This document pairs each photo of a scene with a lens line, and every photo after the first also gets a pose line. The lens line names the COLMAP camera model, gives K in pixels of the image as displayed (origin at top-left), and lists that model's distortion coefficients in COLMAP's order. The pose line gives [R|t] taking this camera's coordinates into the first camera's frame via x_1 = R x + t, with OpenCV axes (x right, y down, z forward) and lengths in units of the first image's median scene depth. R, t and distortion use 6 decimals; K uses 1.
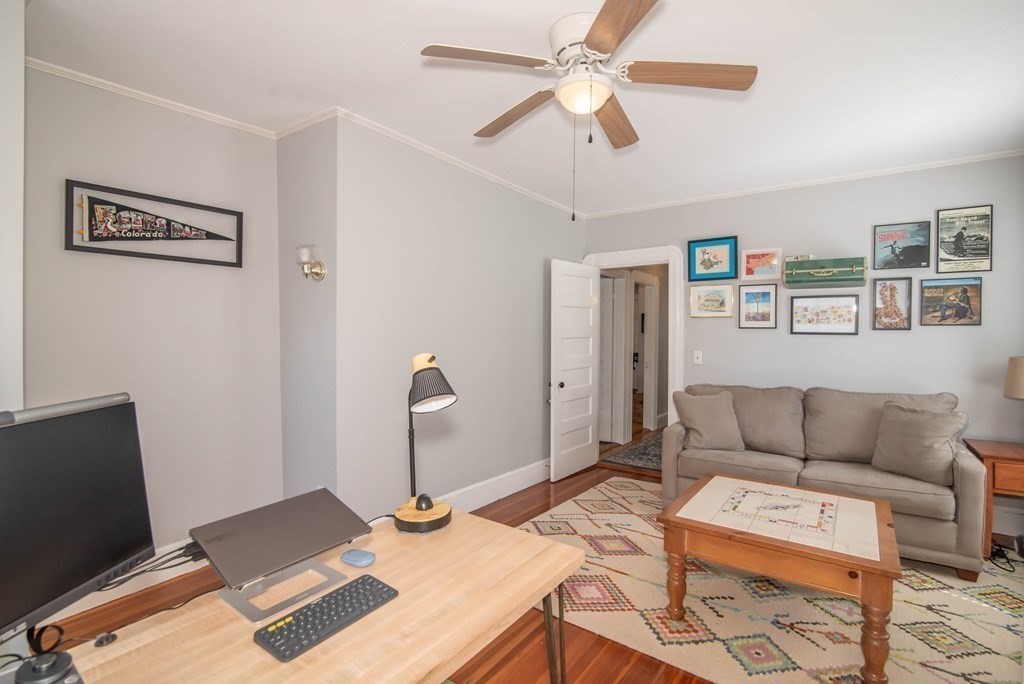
lens RADIAL K [[480.5, 0, 512.8], [0, 480.5, 336.5], [0, 0, 1]] dist [0.001792, 0.000382]
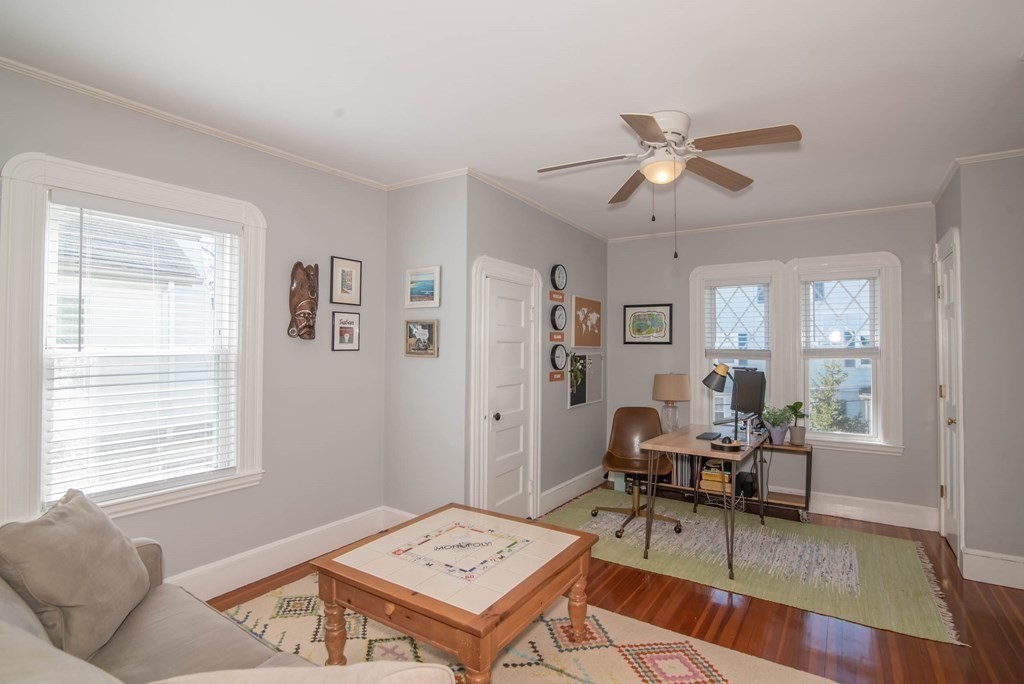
lens RADIAL K [[480.5, 0, 514.1], [0, 480.5, 337.3], [0, 0, 1]] dist [0.001792, 0.000382]
pose [[-0.998963, -0.013981, -0.043319, 0.503242], [-0.013973, 0.999902, -0.000497, -0.042626], [0.043322, 0.000109, -0.999061, 1.920148]]
